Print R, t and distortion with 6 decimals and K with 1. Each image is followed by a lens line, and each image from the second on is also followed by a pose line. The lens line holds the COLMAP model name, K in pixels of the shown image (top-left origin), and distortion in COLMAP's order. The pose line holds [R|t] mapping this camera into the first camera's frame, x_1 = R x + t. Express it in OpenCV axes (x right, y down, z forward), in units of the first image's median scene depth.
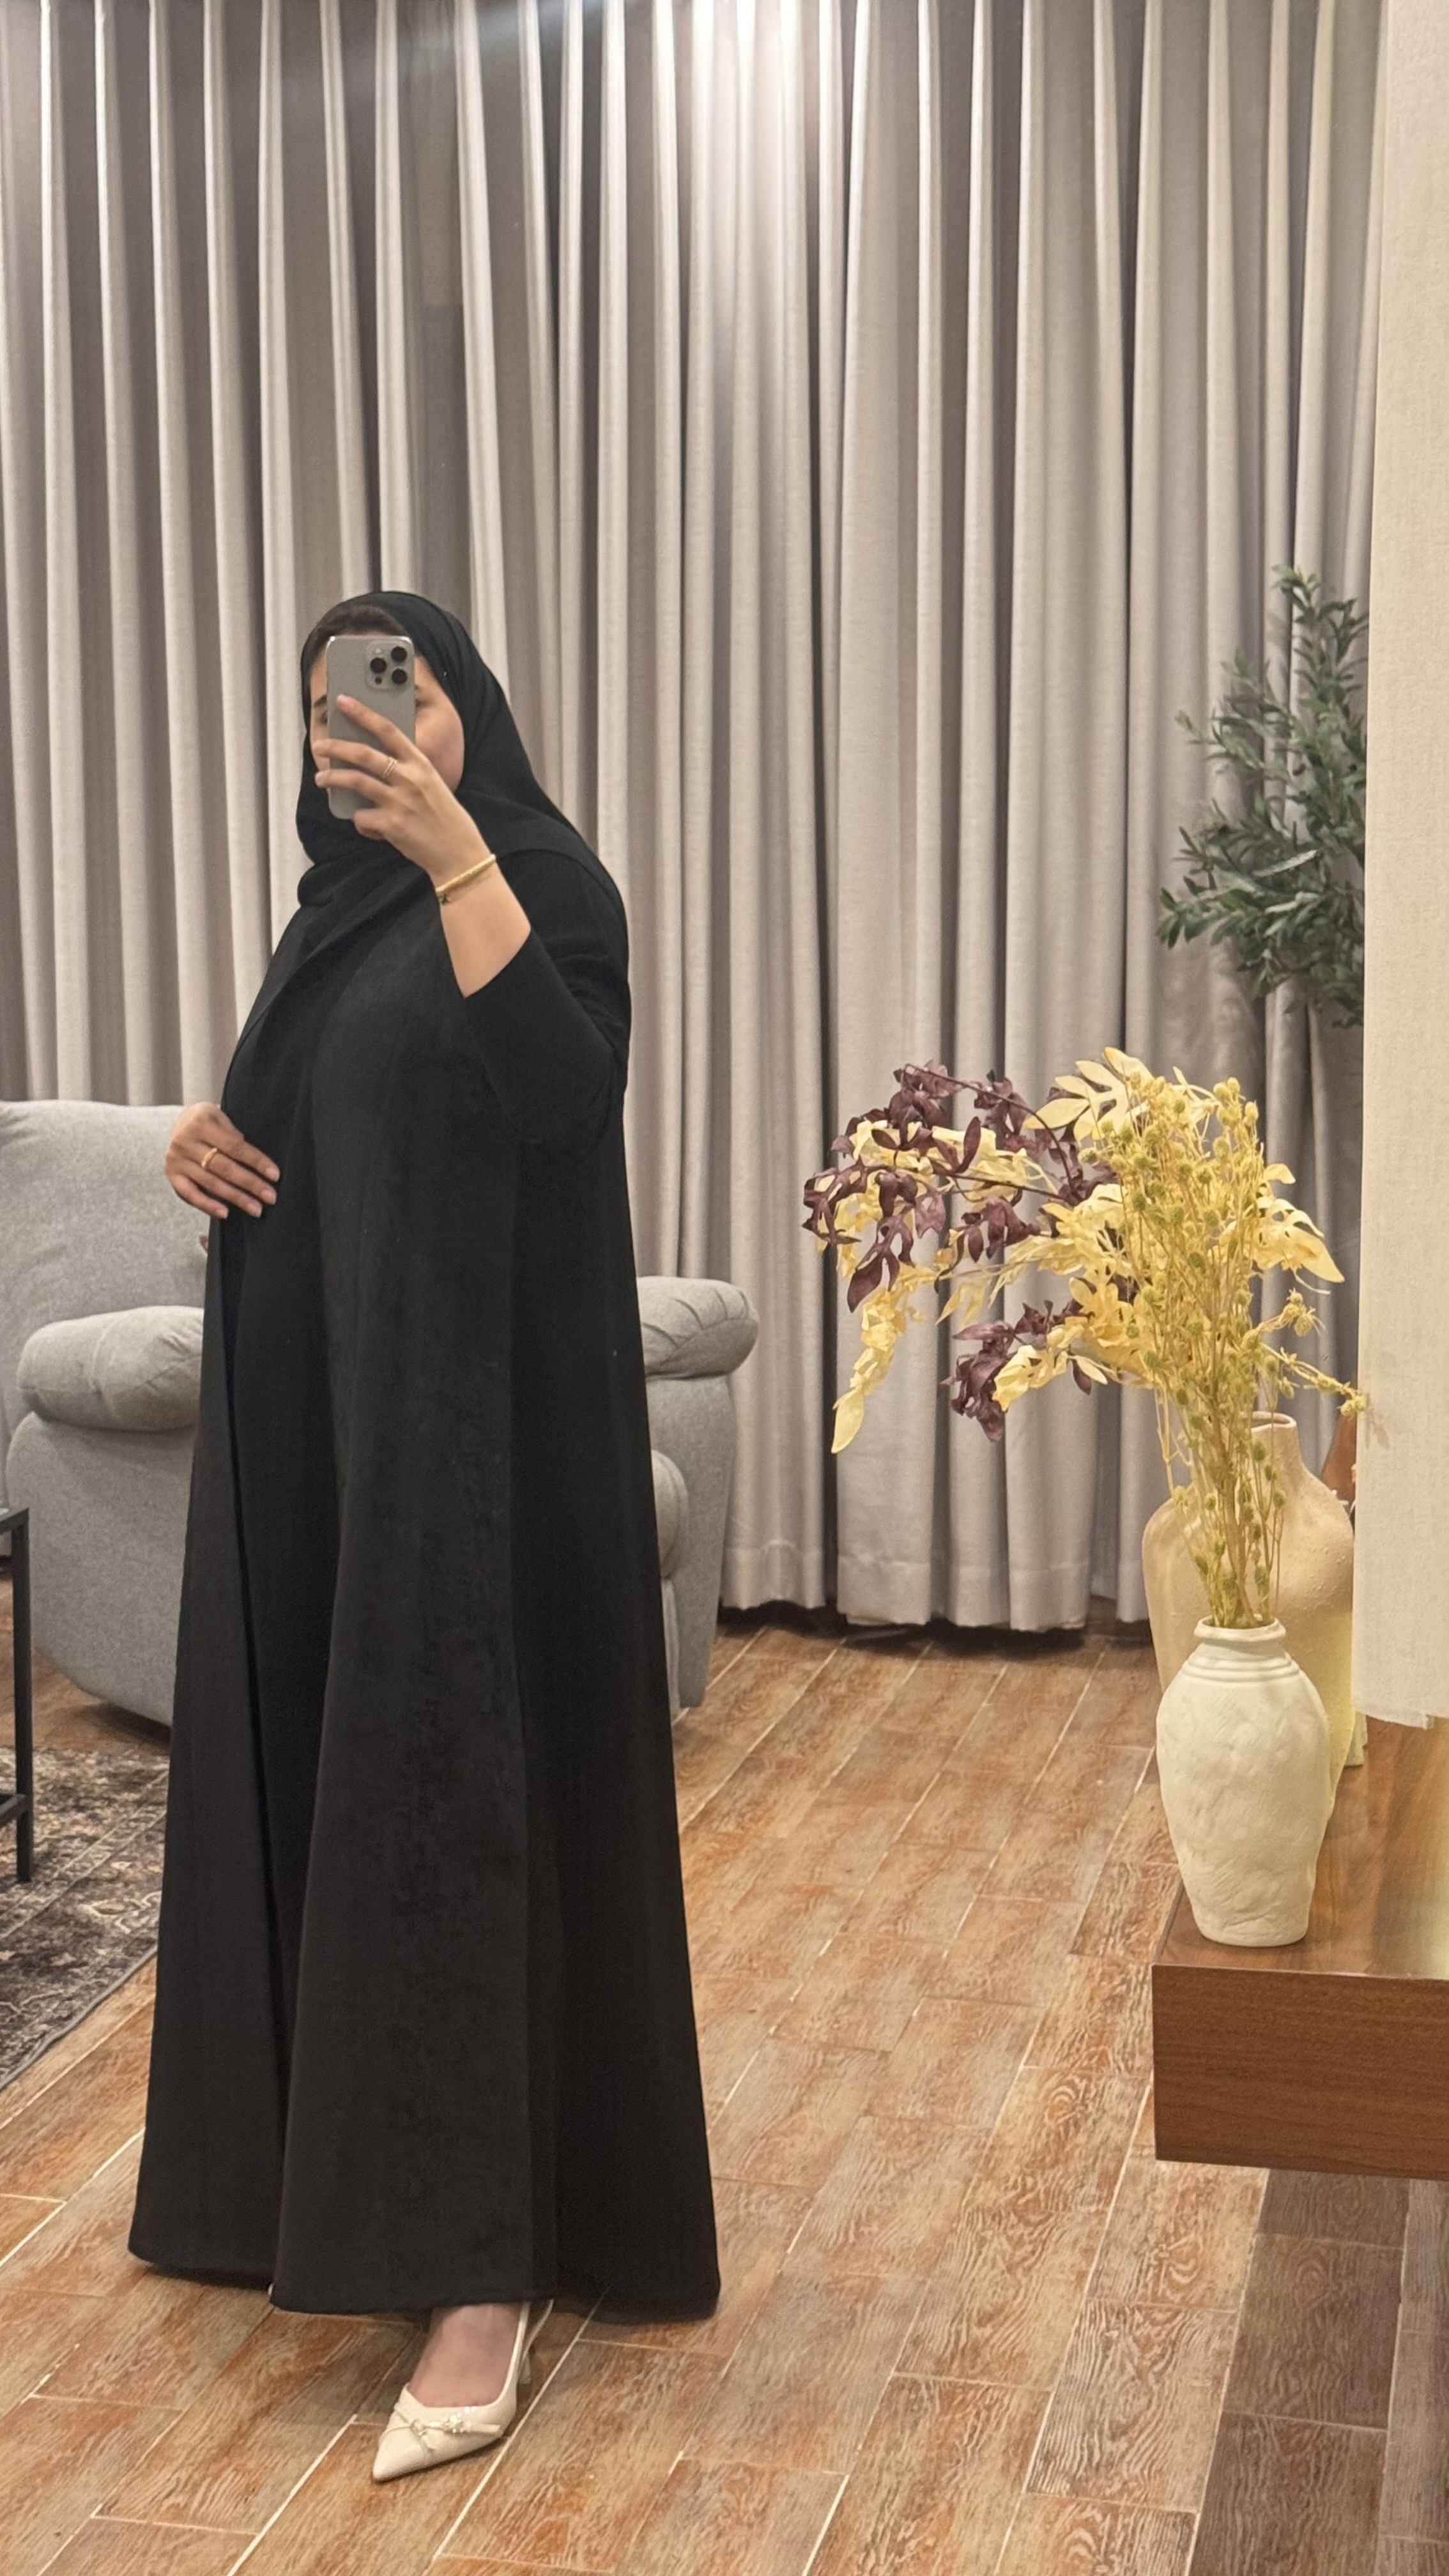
lens RADIAL K [[3688.0, 0, 723.7], [0, 3688.0, 1249.6], [0, 0, 1]] dist [0.172225, 0.055676]
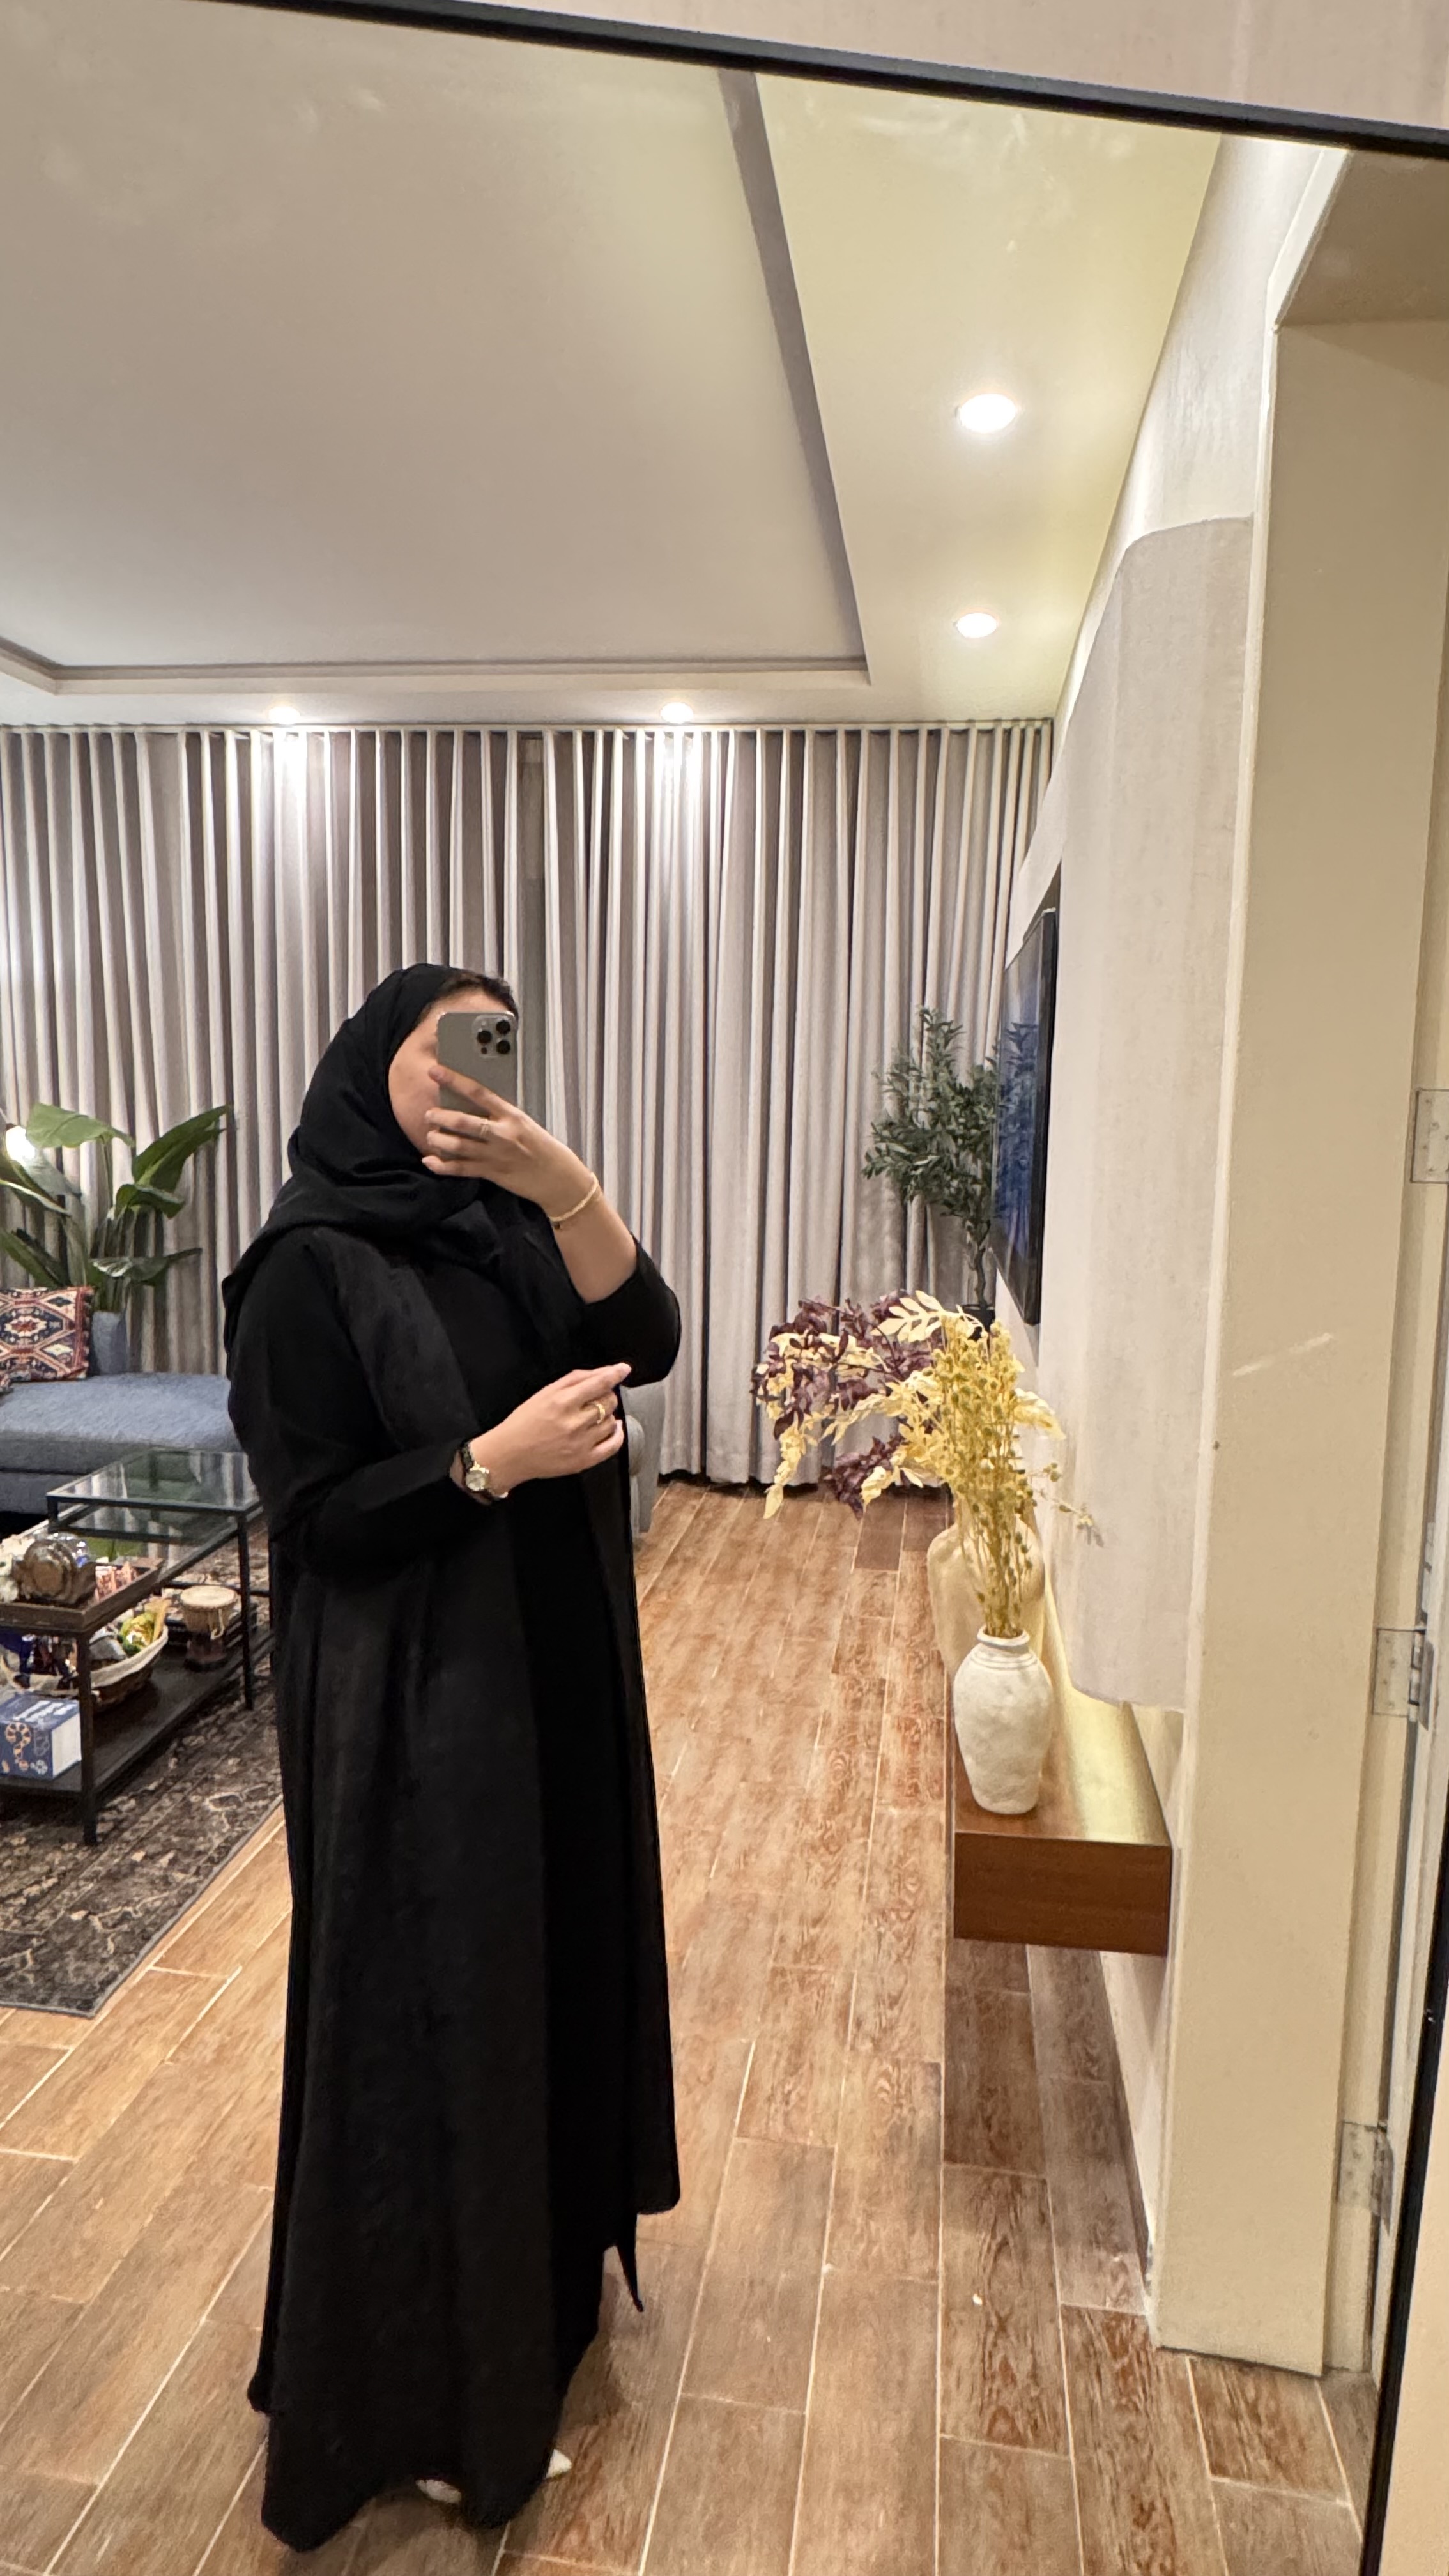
lens RADIAL K [[1542.2, 0, 790.2], [0, 1542.2, 1297.8], [0, 0, 1]] dist [0.000716, 0.000369]
pose [[0.995085, 0.011320, 0.098376, -0.021493], [-0.012885, 0.999800, 0.015287, -0.041753], [-0.098183, -0.016479, 0.995032, 0.174135]]
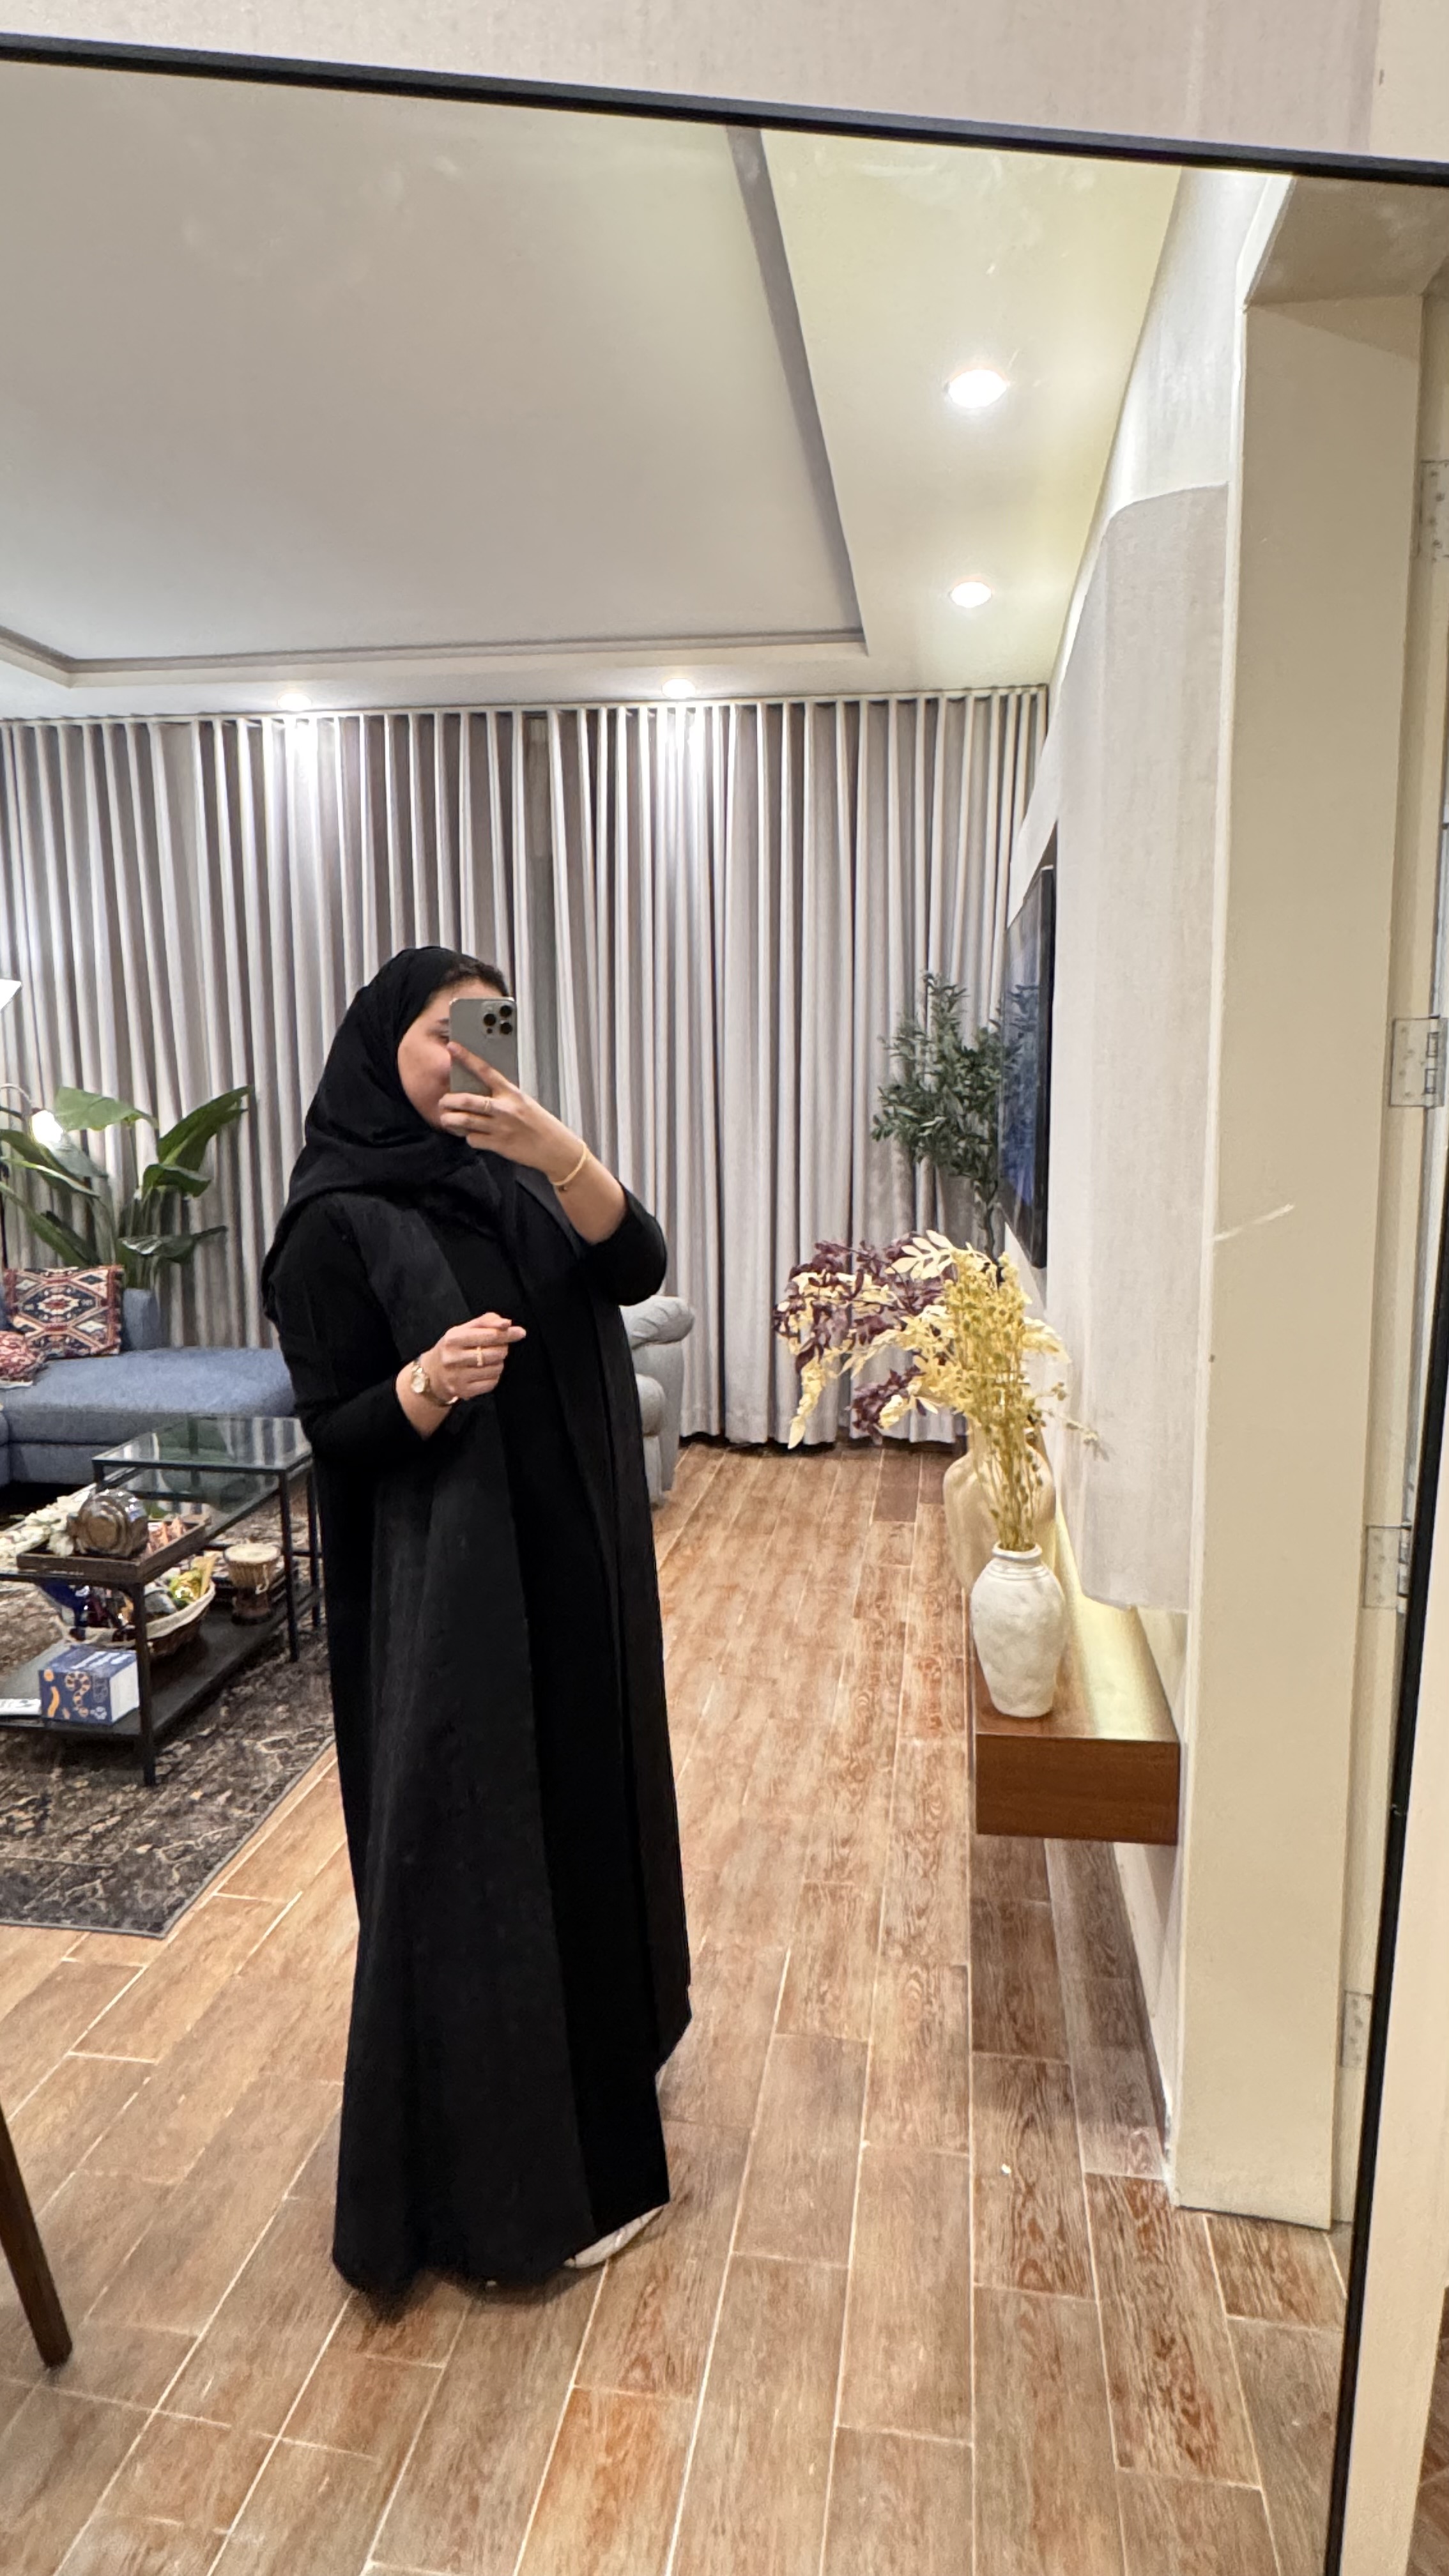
lens RADIAL K [[1532.5, 0, 789.9], [0, 1532.5, 1278.0], [0, 0, 1]] dist [0.002252, -0.000433]
pose [[0.995790, -0.012590, 0.090791, -0.026170], [0.010740, 0.999725, 0.020842, -0.031847], [-0.091029, -0.019779, 0.995652, 0.150104]]
